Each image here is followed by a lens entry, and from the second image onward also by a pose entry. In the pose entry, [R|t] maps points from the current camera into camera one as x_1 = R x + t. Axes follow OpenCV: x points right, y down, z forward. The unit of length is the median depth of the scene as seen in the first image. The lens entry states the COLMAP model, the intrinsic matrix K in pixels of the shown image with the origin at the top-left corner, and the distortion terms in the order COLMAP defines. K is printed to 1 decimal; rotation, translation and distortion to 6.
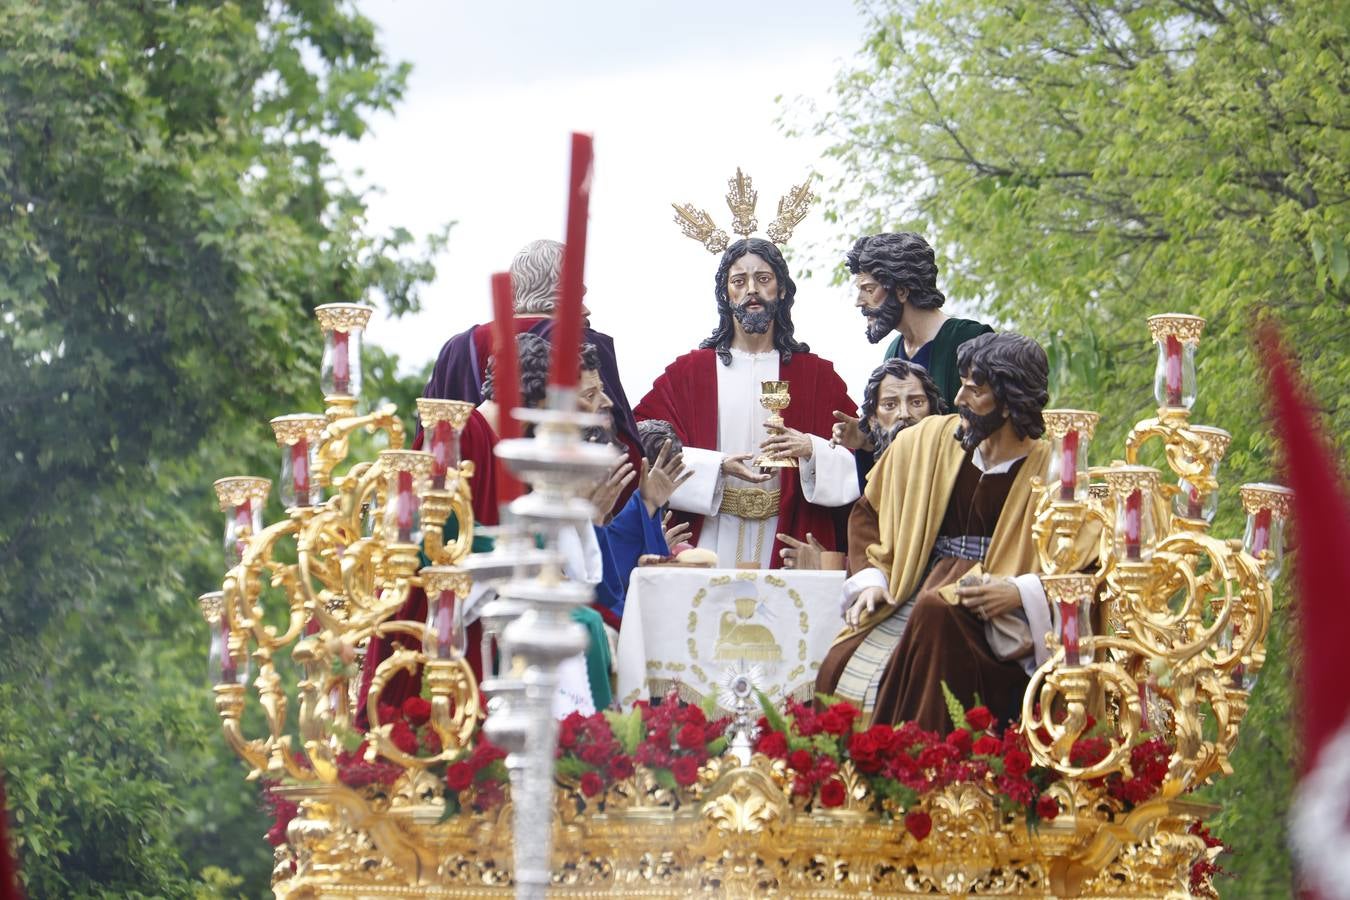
lens RADIAL K [[8461.2, 0, 675.0], [0, 8461.2, 450.0], [0, 0, 1]] dist [3.484248, -0.037992]
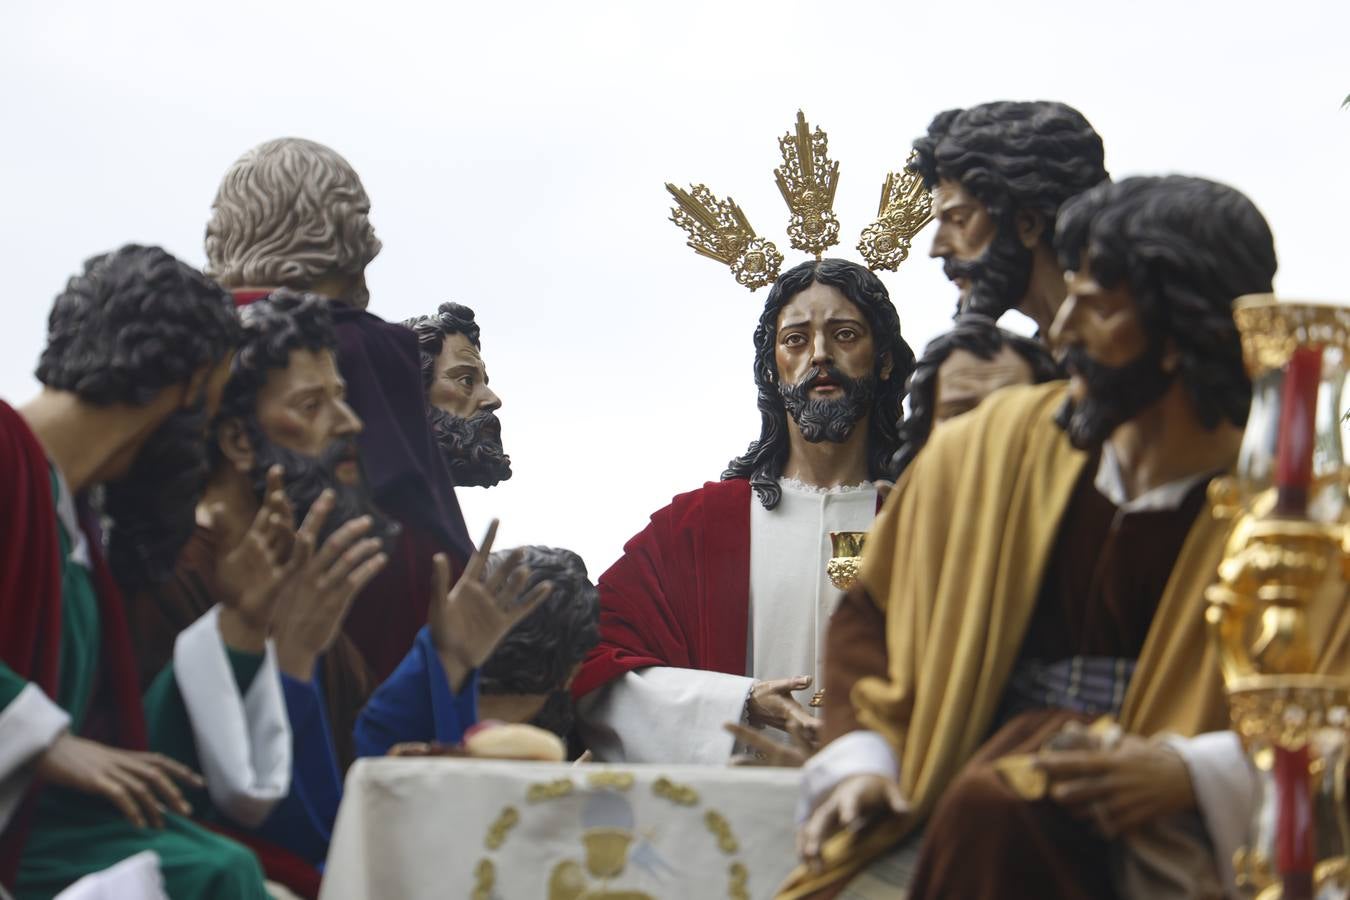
lens RADIAL K [[8605.7, 0, 749.6], [0, 8605.7, 456.2], [0, 0, 1]] dist [6.270119, -411.559415]
pose [[0.996079, 0.011823, -0.087671, 0.056820], [-0.021529, 0.993631, -0.110609, 0.049529], [0.085805, 0.112063, 0.989990, 0.575997]]
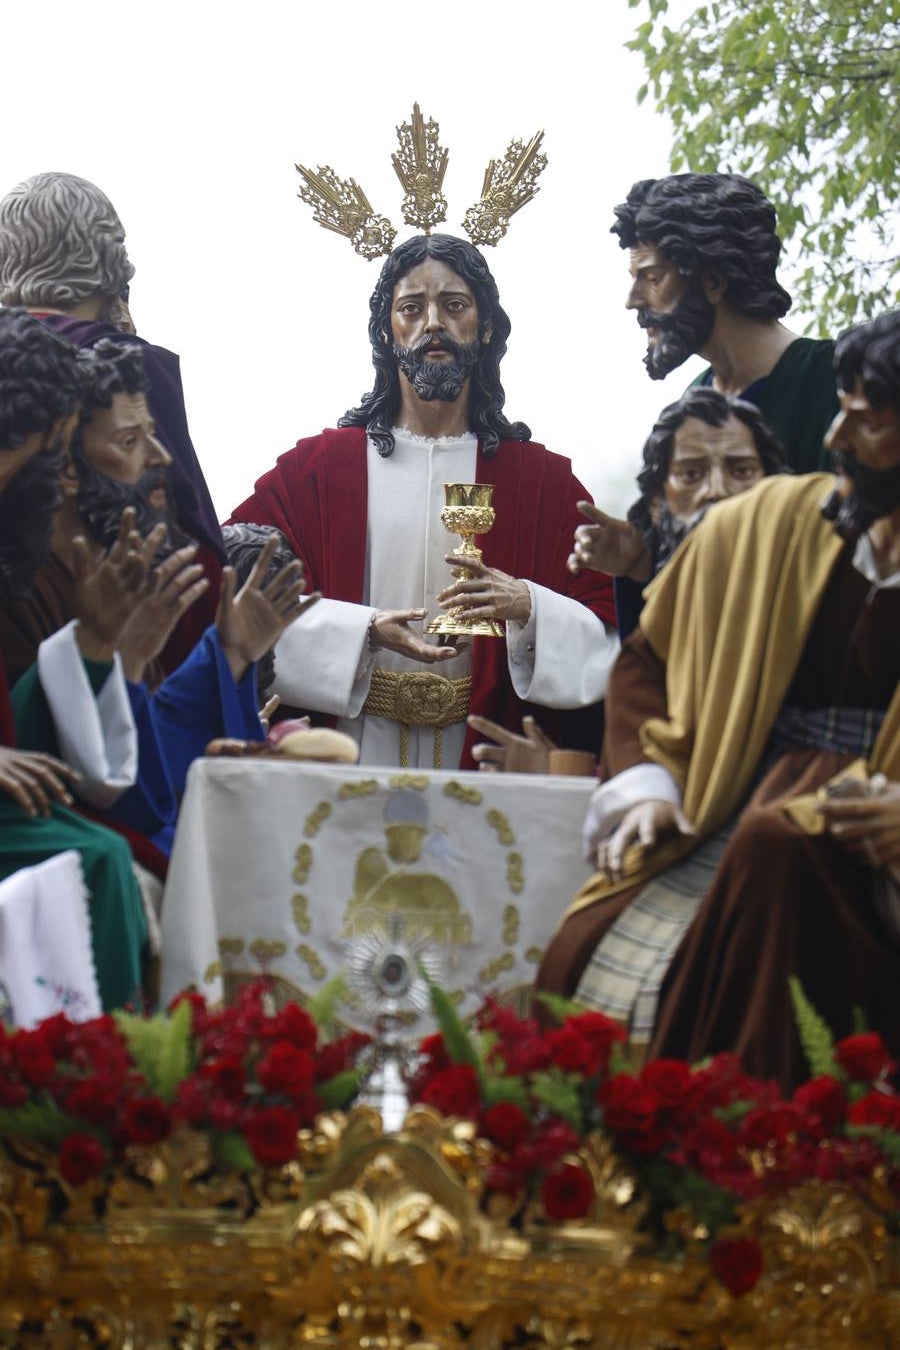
lens RADIAL K [[9012.2, 0, 447.8], [0, 9012.2, 636.7], [0, 0, 1]] dist [3.602804, 38.610169]
pose [[0.999217, 0.037125, 0.013653, 0.002932], [-0.036658, 0.998781, -0.033056, 0.025362], [-0.014863, 0.032530, 0.999360, 0.455986]]
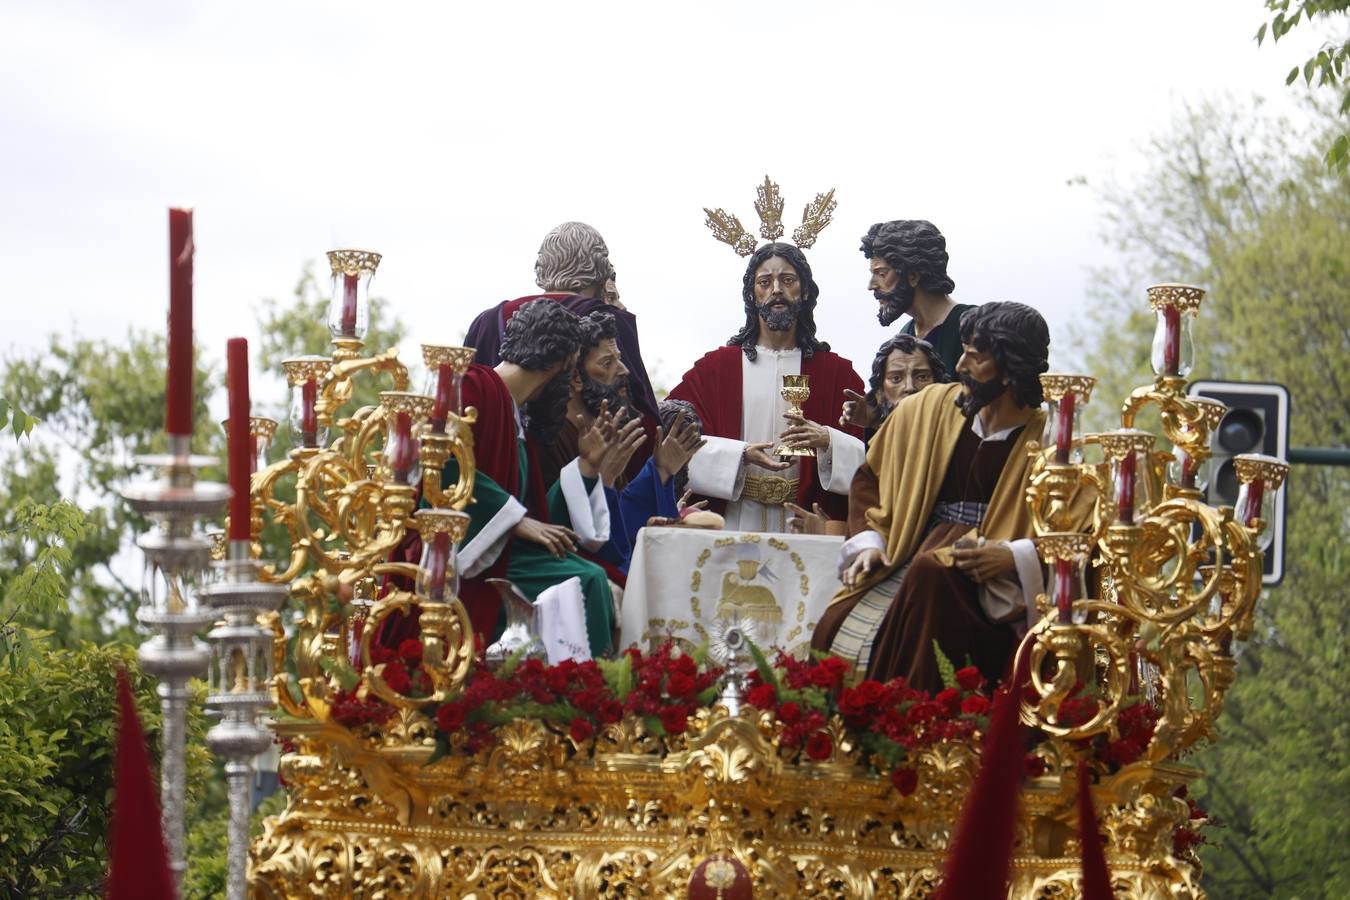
lens RADIAL K [[5844.9, 0, 675.0], [0, 5844.9, 450.0], [0, 0, 1]] dist [1.340788, 3.403874]
pose [[0.999221, 0.031817, -0.023368, 0.016283], [-0.032381, 0.999183, -0.024183, 0.022421], [0.022580, 0.024920, 0.999434, 0.303401]]
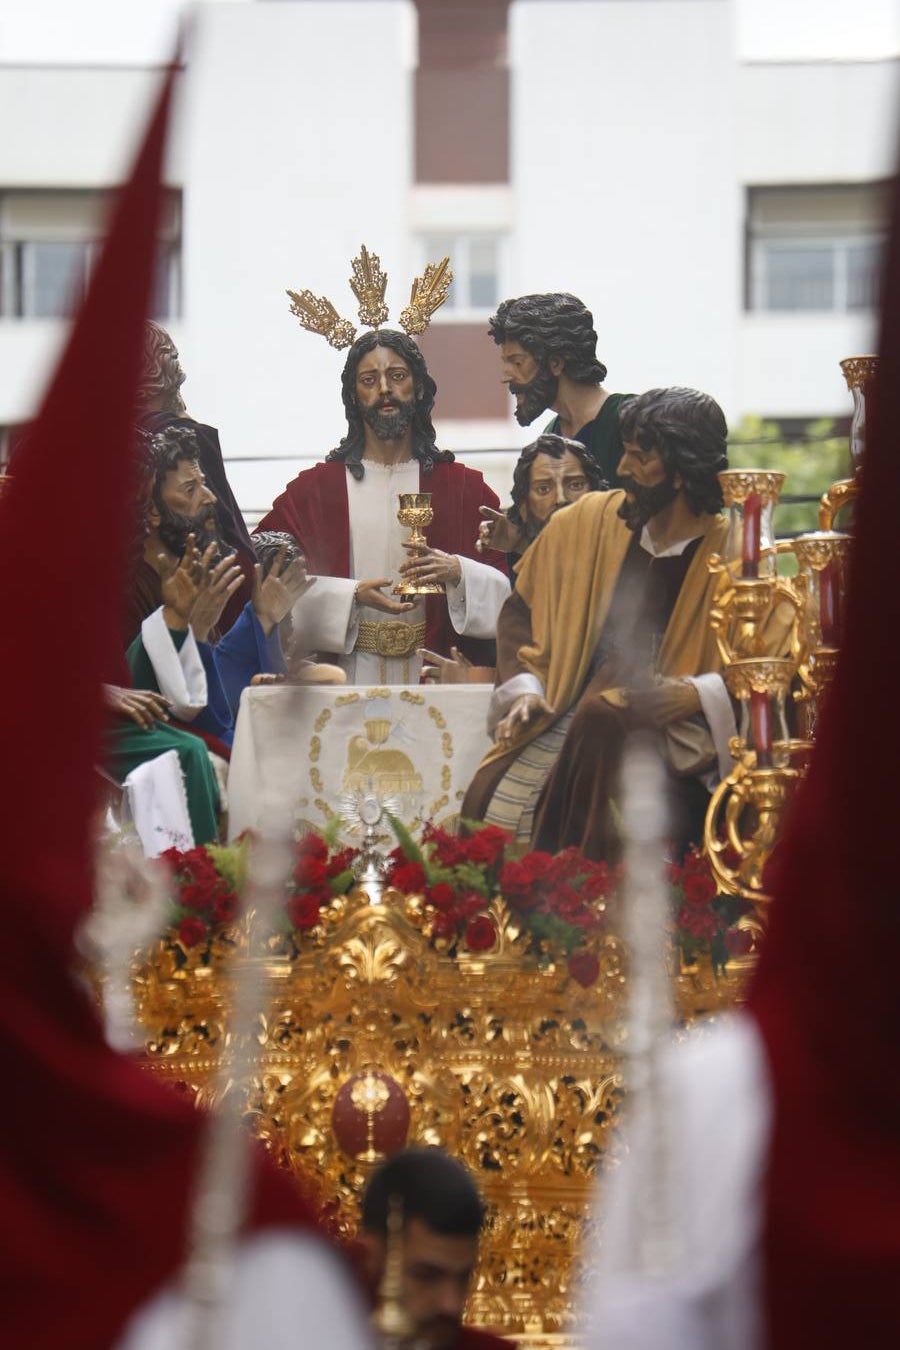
lens RADIAL K [[8461.2, 0, 450.0], [0, 8461.2, 675.0], [0, 0, 1]] dist [3.484248, -0.037992]
pose [[0.999660, -0.024711, 0.008342, 0.009014], [0.024857, 0.999532, -0.017849, 0.029379], [-0.007897, 0.018051, 0.999806, 0.163381]]
